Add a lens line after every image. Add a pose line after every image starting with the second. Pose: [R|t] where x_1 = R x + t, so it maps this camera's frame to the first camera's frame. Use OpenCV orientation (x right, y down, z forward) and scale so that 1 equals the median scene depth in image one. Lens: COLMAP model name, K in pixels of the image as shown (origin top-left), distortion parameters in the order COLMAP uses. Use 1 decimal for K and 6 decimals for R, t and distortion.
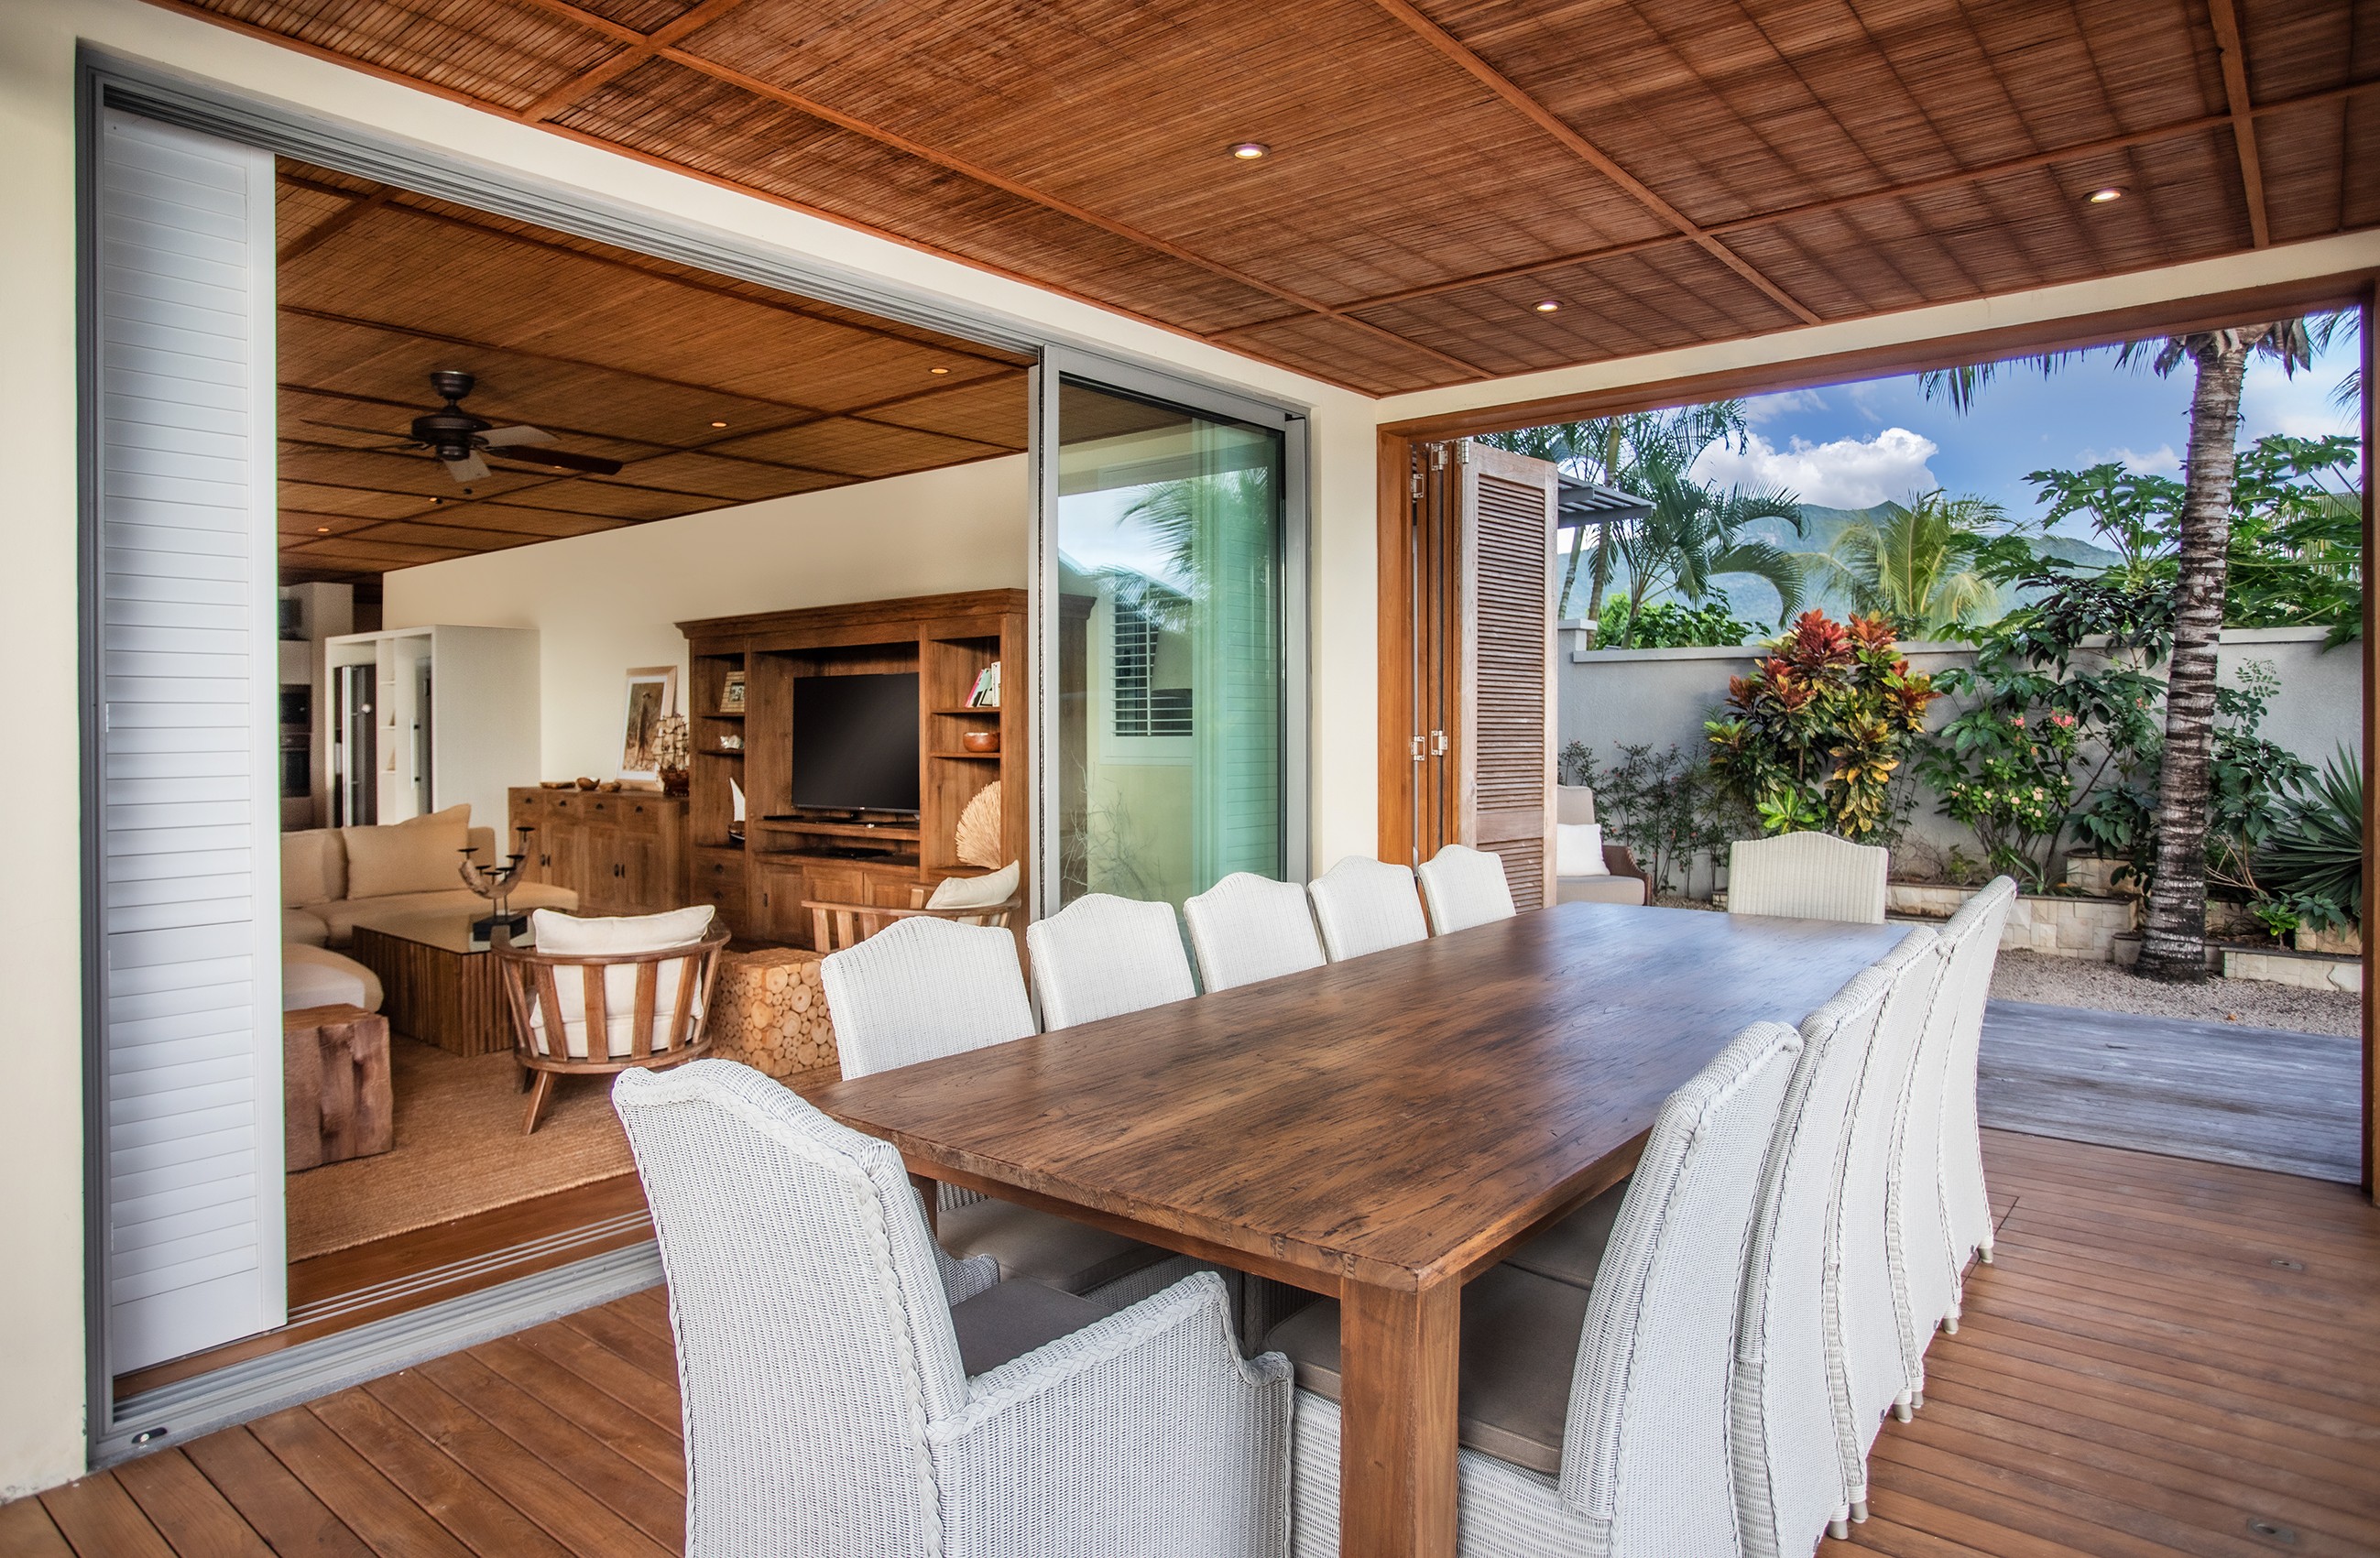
lens RADIAL K [[1508.0, 0, 1140.3], [0, 1508.0, 733.2], [0, 0, 1]] dist [0.001651, 0.000996]
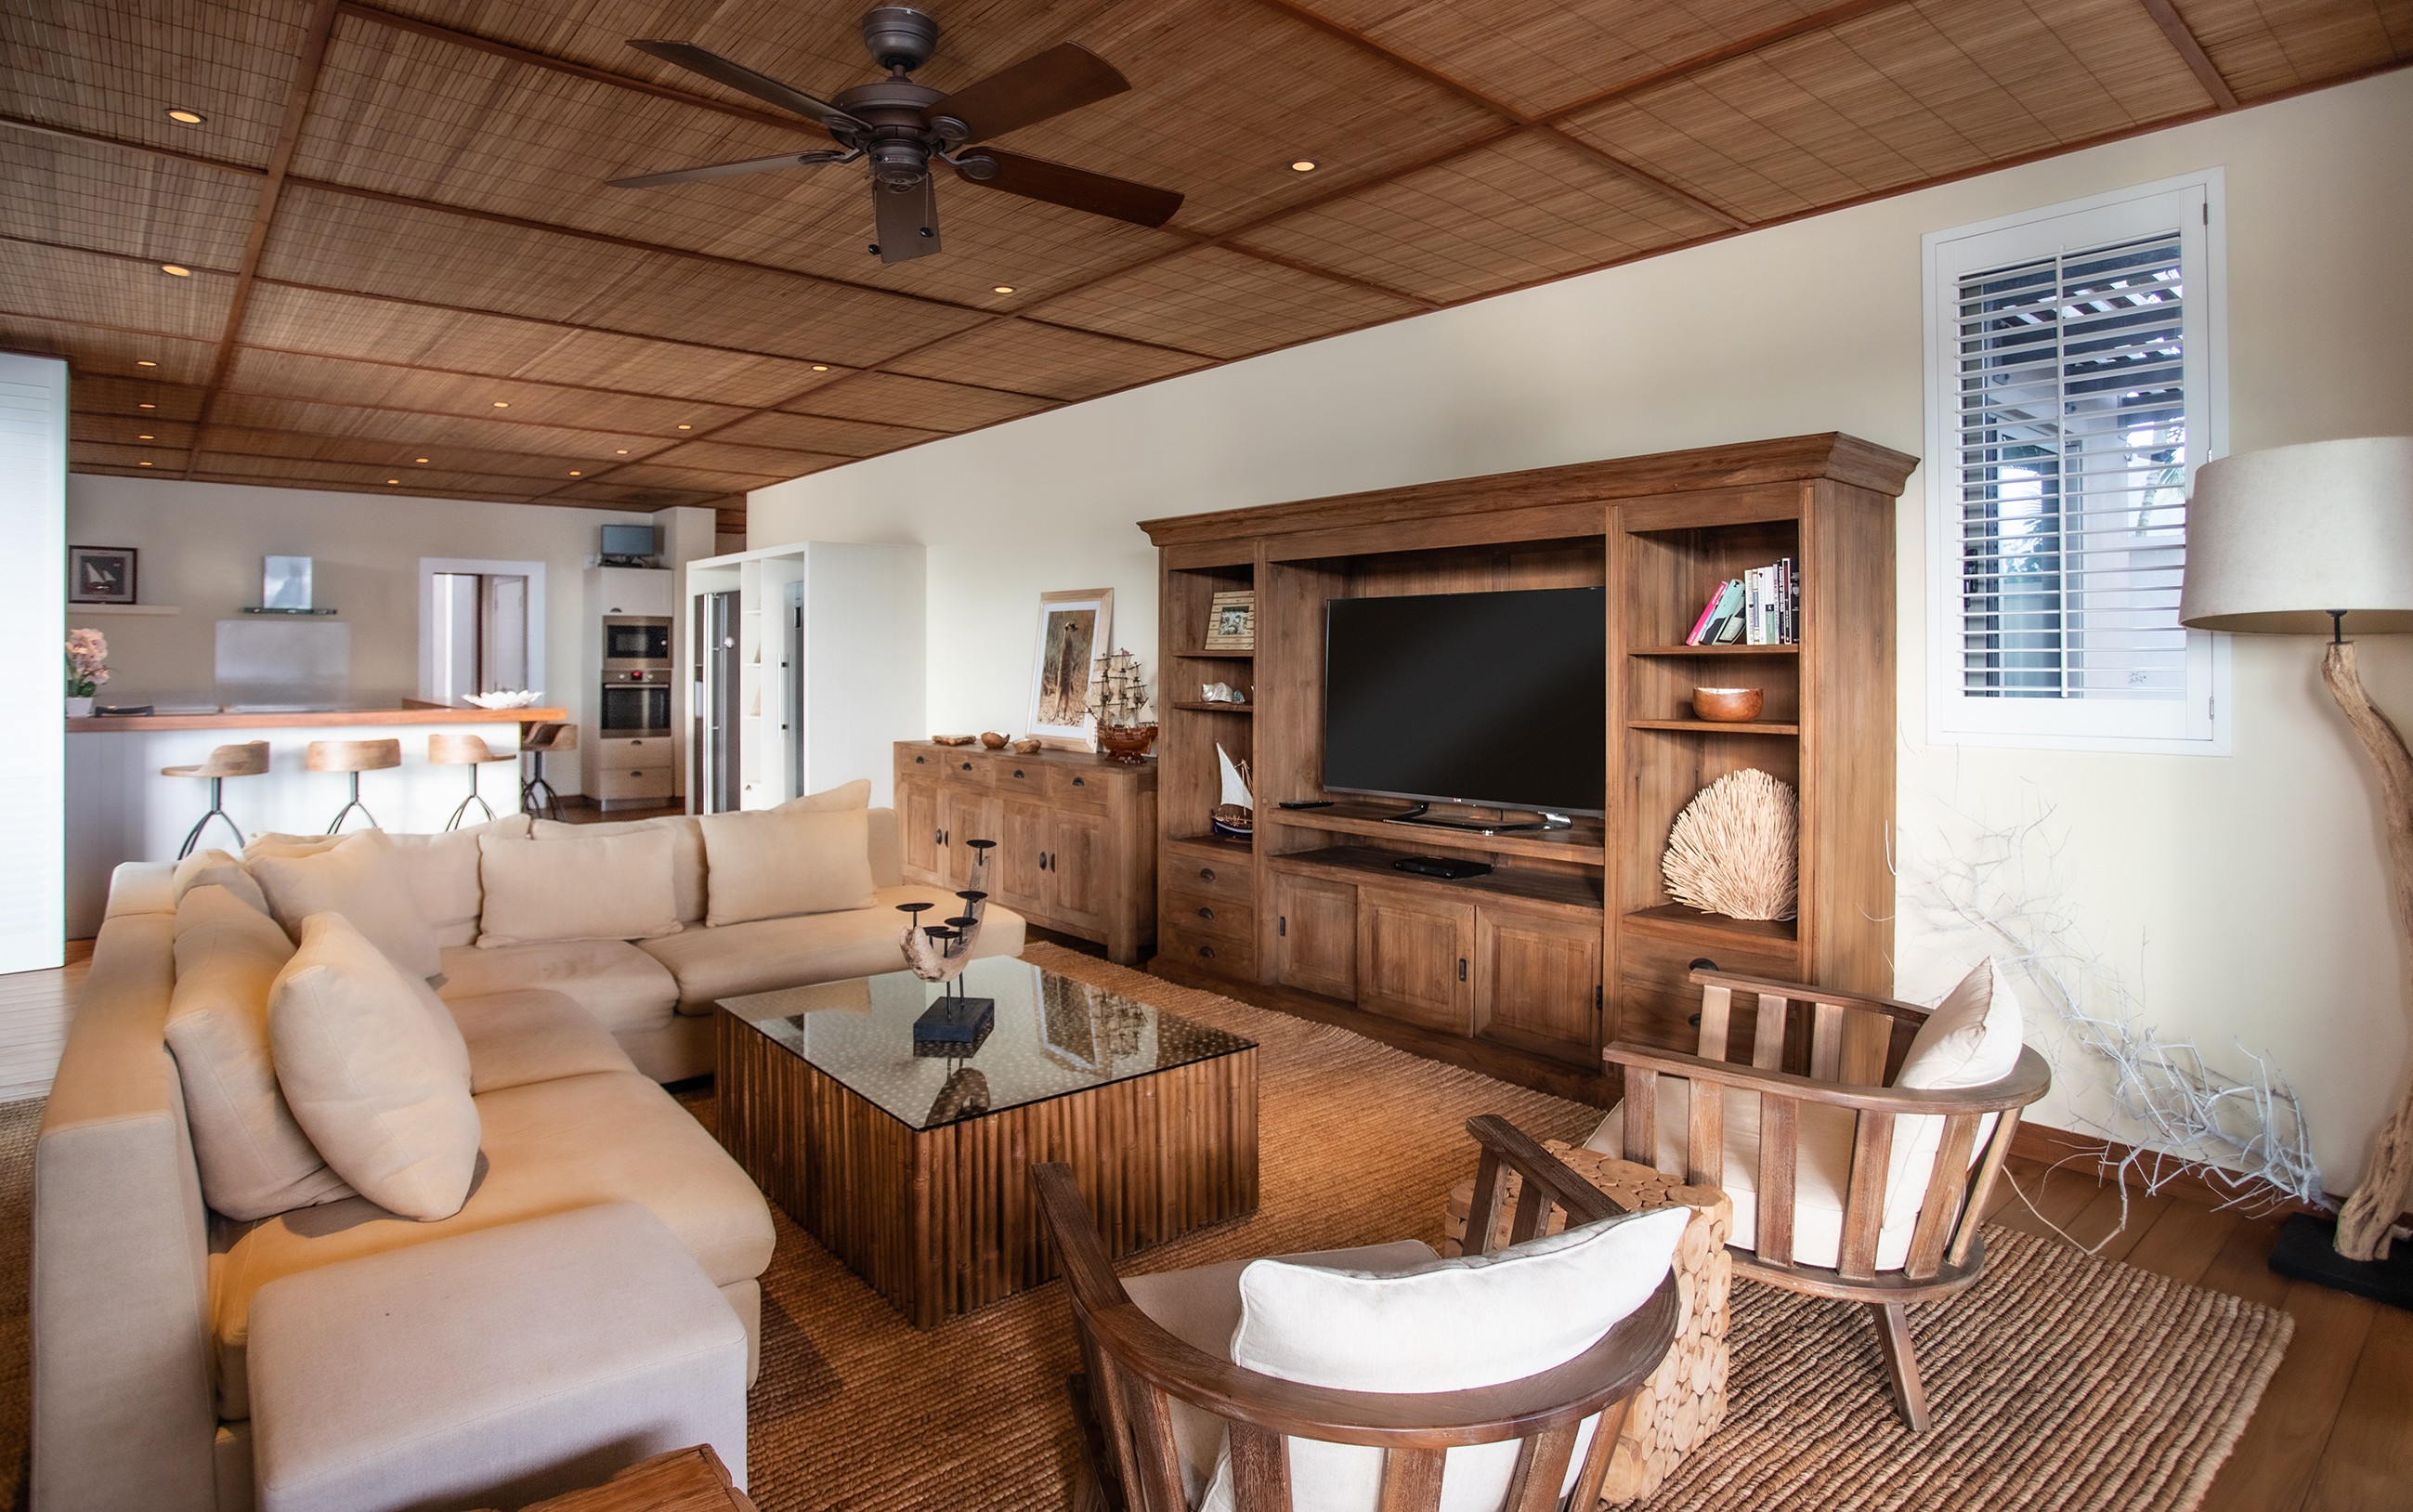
lens RADIAL K [[1329.5, 0, 1199.5], [0, 1329.5, 653.2], [0, 0, 1]] dist [-0.064726, 0.001235]
pose [[0.991829, 0.003374, -0.127533, -0.206418], [-0.004415, 0.999959, -0.007887, -0.007654], [0.127502, 0.008385, 0.991803, 0.395072]]
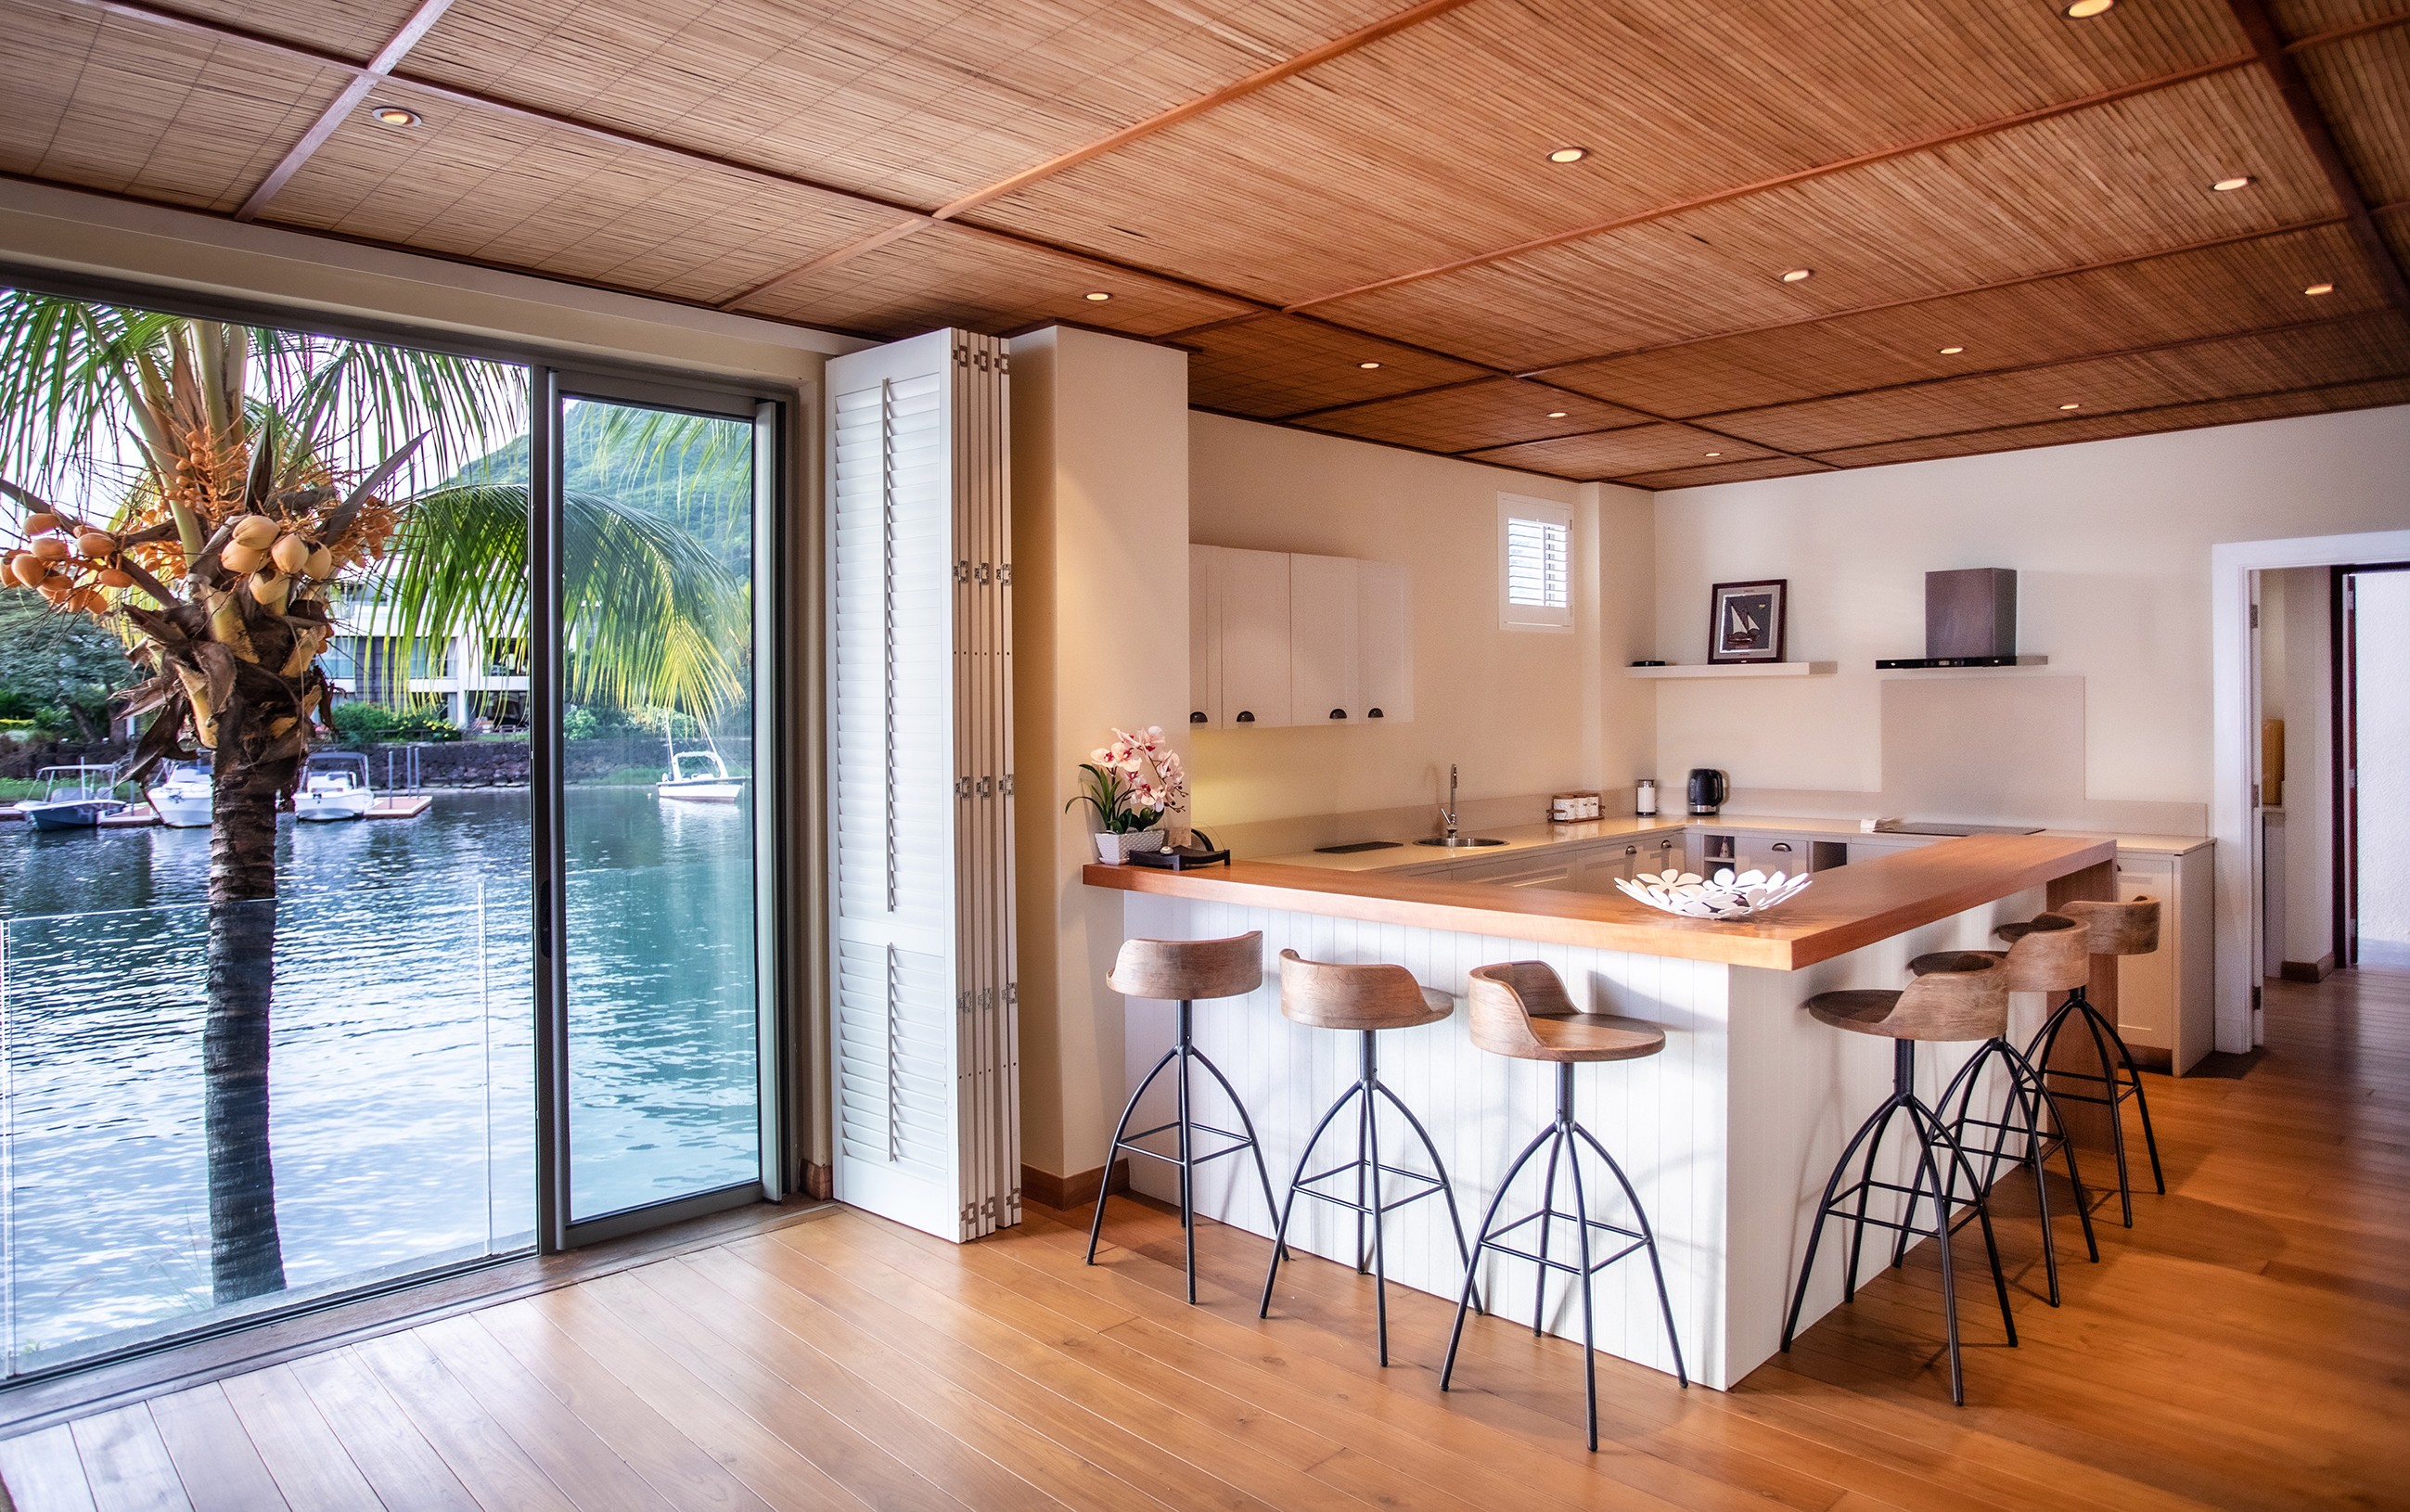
lens RADIAL K [[1497.3, 0, 1202.2], [0, 1497.3, 706.8], [0, 0, 1]] dist [-0.001707, -0.000177]
pose [[-0.016834, 0.003523, -0.999852, -0.372489], [0.006542, 0.999973, 0.003413, -0.033594], [0.999837, -0.006483, -0.016857, 1.052291]]
